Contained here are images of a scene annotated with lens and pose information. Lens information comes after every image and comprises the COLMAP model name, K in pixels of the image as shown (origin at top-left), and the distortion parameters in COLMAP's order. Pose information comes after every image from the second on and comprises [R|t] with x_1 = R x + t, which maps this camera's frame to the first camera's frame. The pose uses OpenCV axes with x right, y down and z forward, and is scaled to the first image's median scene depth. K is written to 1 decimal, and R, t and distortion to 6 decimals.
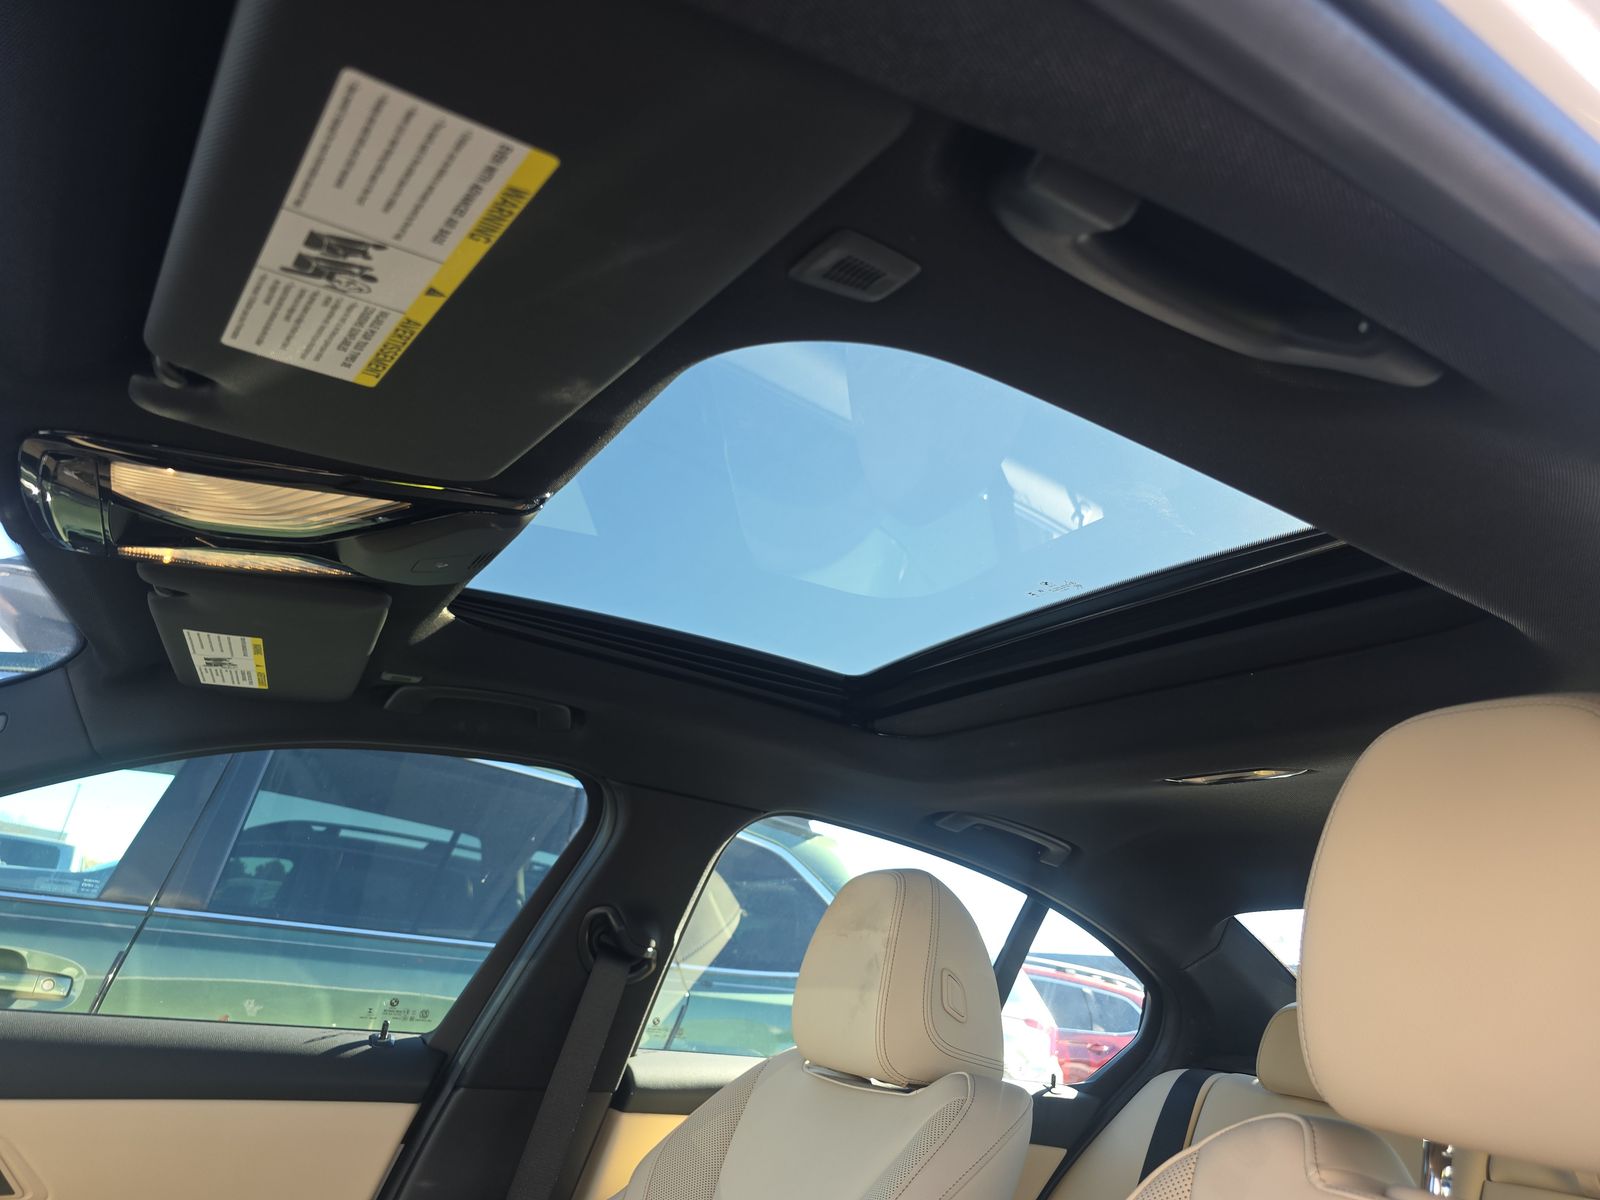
lens RADIAL K [[1075.8, 0, 801.7], [0, 1075.8, 609.8], [0, 0, 1]] dist [0.017835, -0.004525]
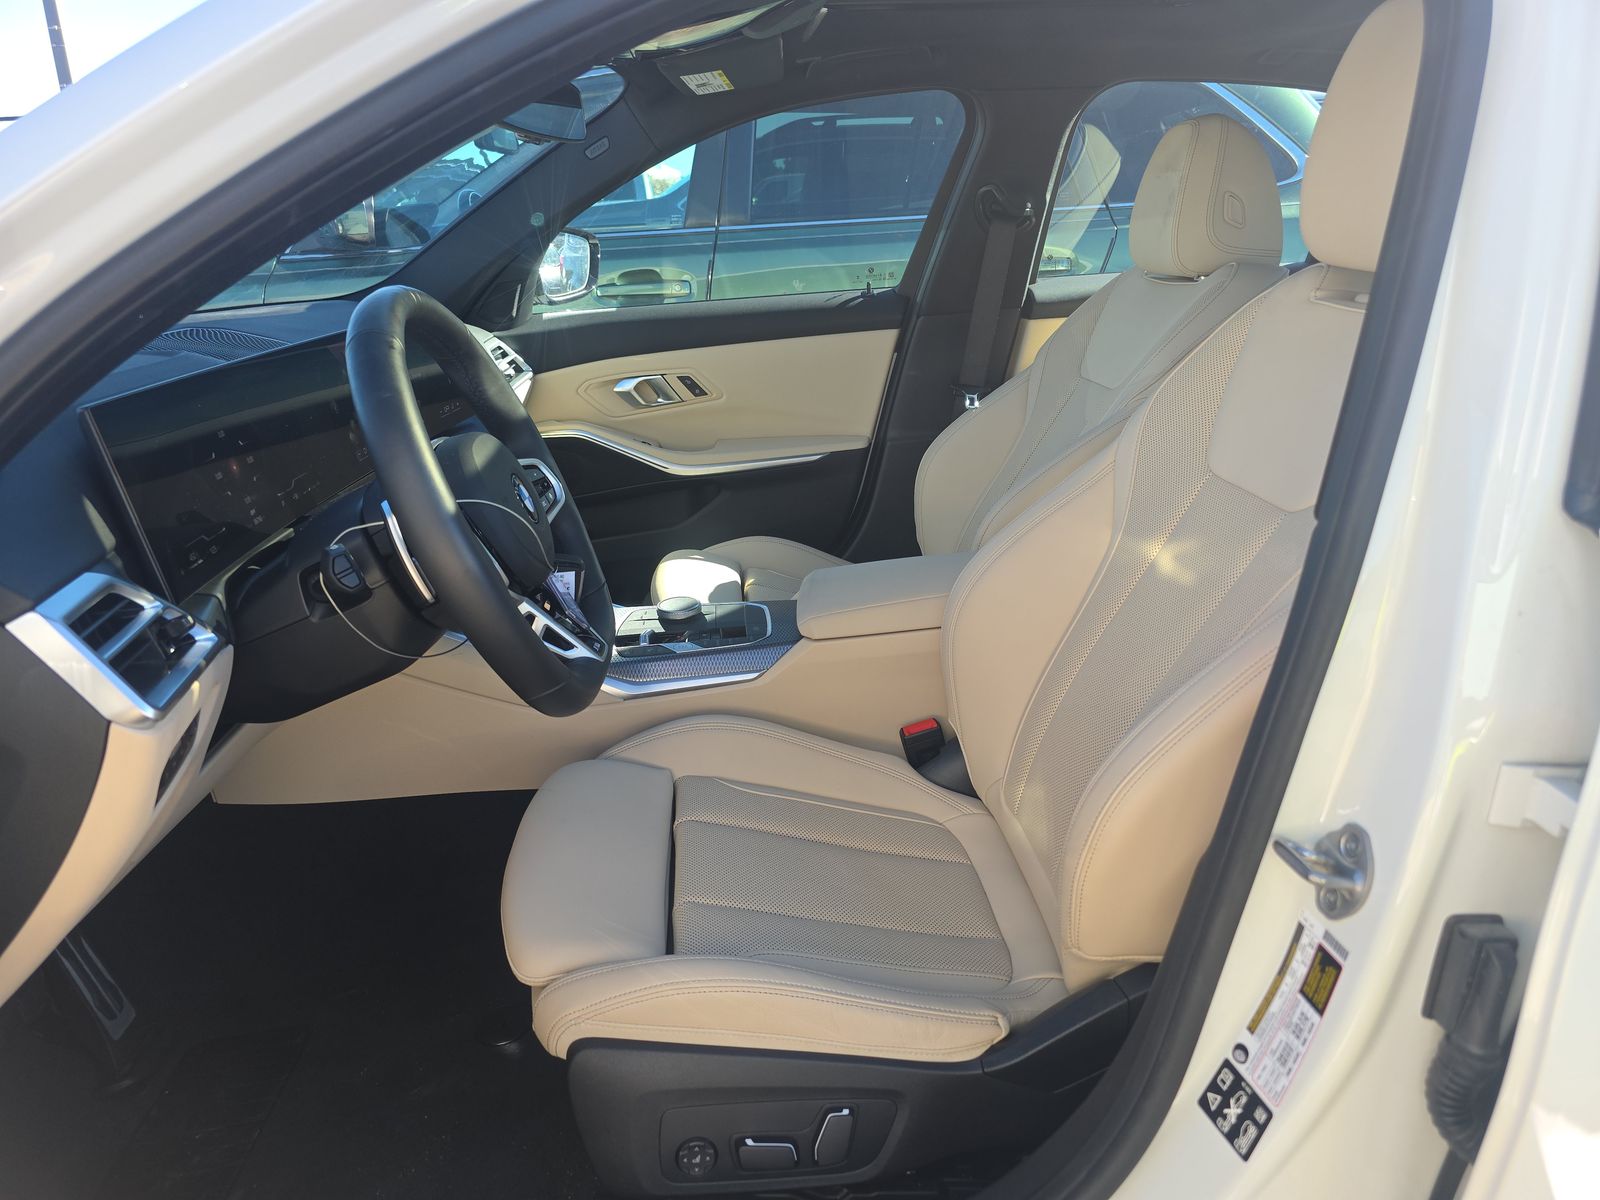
lens RADIAL K [[1075.8, 0, 801.7], [0, 1075.8, 609.8], [0, 0, 1]] dist [0.017835, -0.004525]
pose [[0.887037, 0.008450, -0.461621, 0.248238], [0.281911, 0.781896, 0.556026, -0.139978], [0.365638, -0.623352, 0.691189, -0.399243]]
